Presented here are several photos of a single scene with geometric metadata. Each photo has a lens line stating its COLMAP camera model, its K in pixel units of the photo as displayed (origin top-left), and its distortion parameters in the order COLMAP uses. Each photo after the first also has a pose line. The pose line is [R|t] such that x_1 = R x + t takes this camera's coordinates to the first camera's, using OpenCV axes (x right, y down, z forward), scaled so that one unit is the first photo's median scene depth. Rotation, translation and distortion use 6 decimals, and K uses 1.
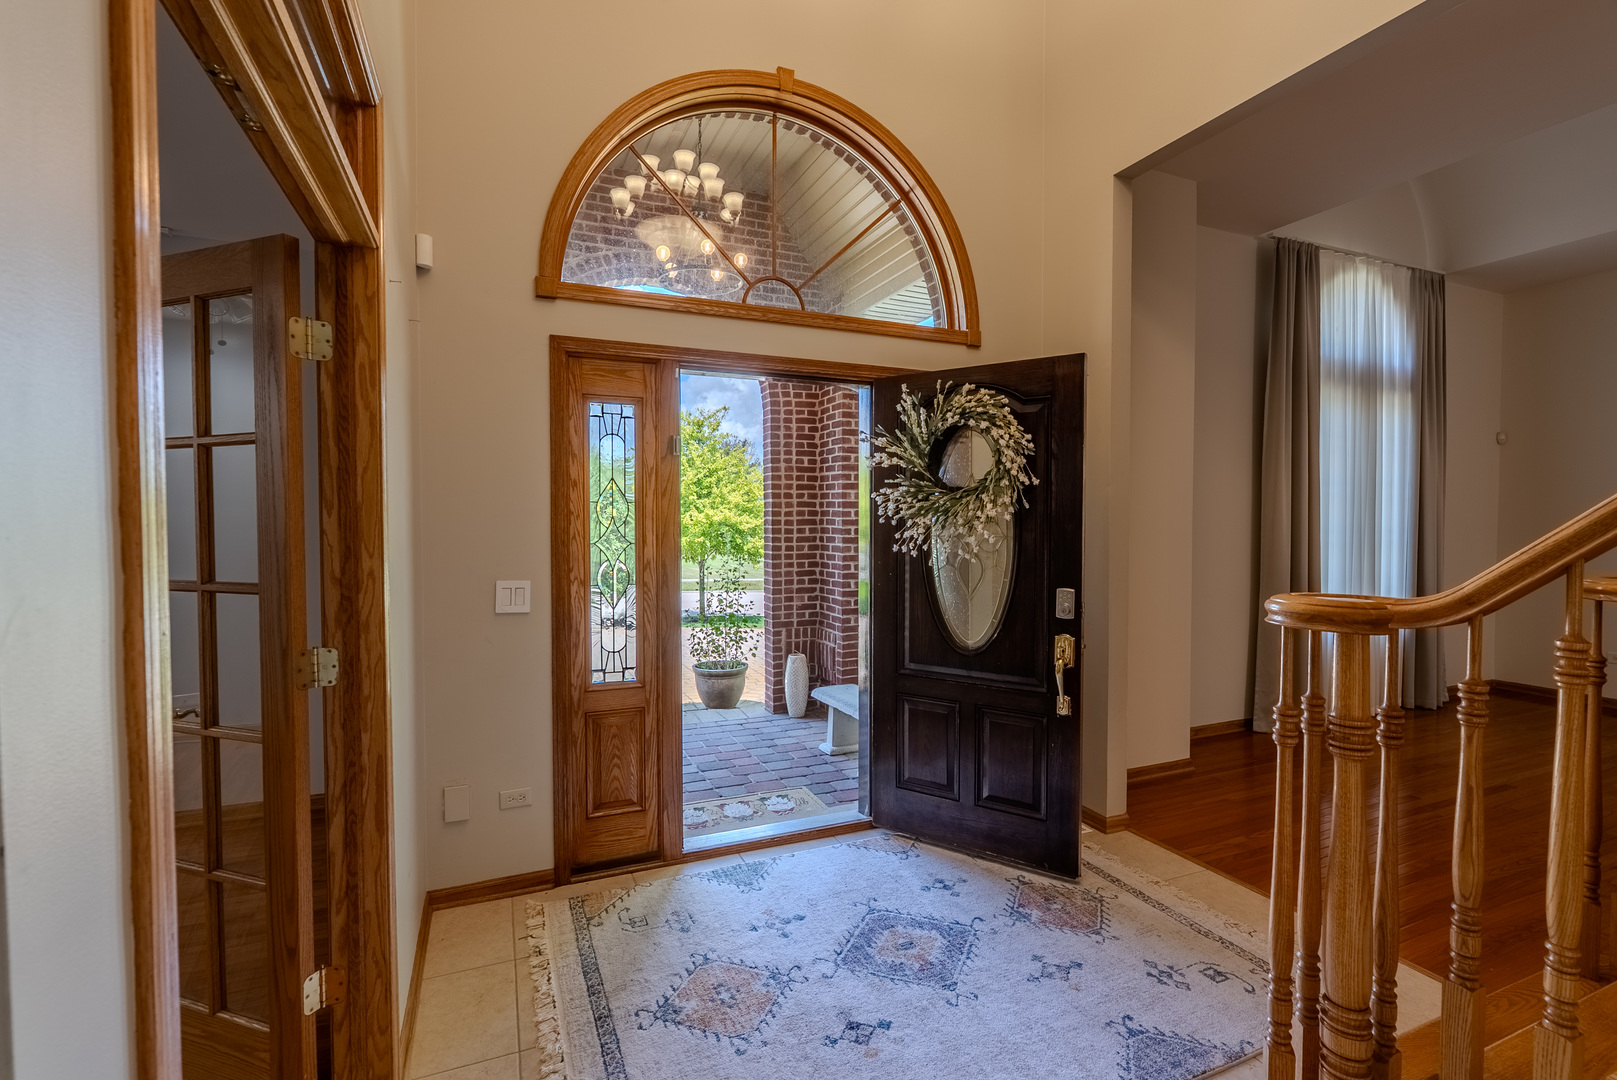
lens RADIAL K [[721.3, 0, 807.4], [0, 721.3, 545.5], [0, 0, 1]] dist [0.001533, -0.000023]
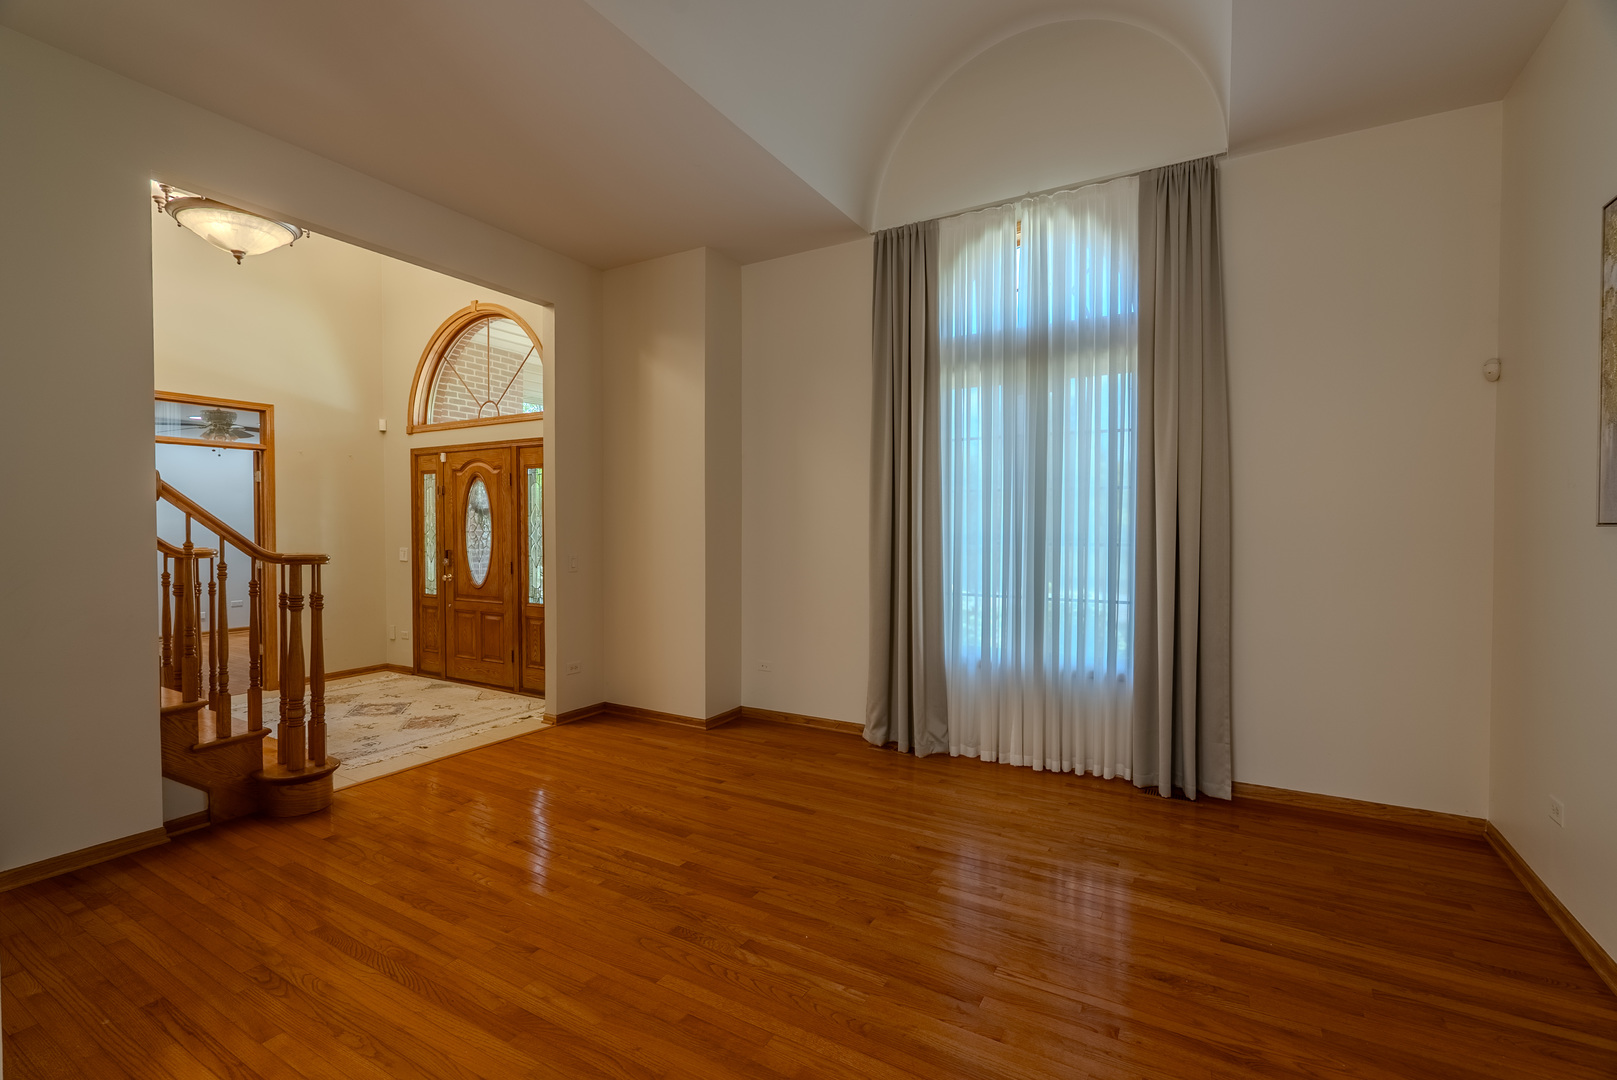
lens RADIAL K [[721.3, 0, 809.6], [0, 721.3, 535.5], [0, 0, 1]] dist [0.001533, -0.000023]
pose [[0.597291, 0.015249, -0.801879, 1.356096], [-0.027354, 0.999625, -0.001366, -0.016021], [0.801558, 0.022751, 0.597484, 0.347043]]
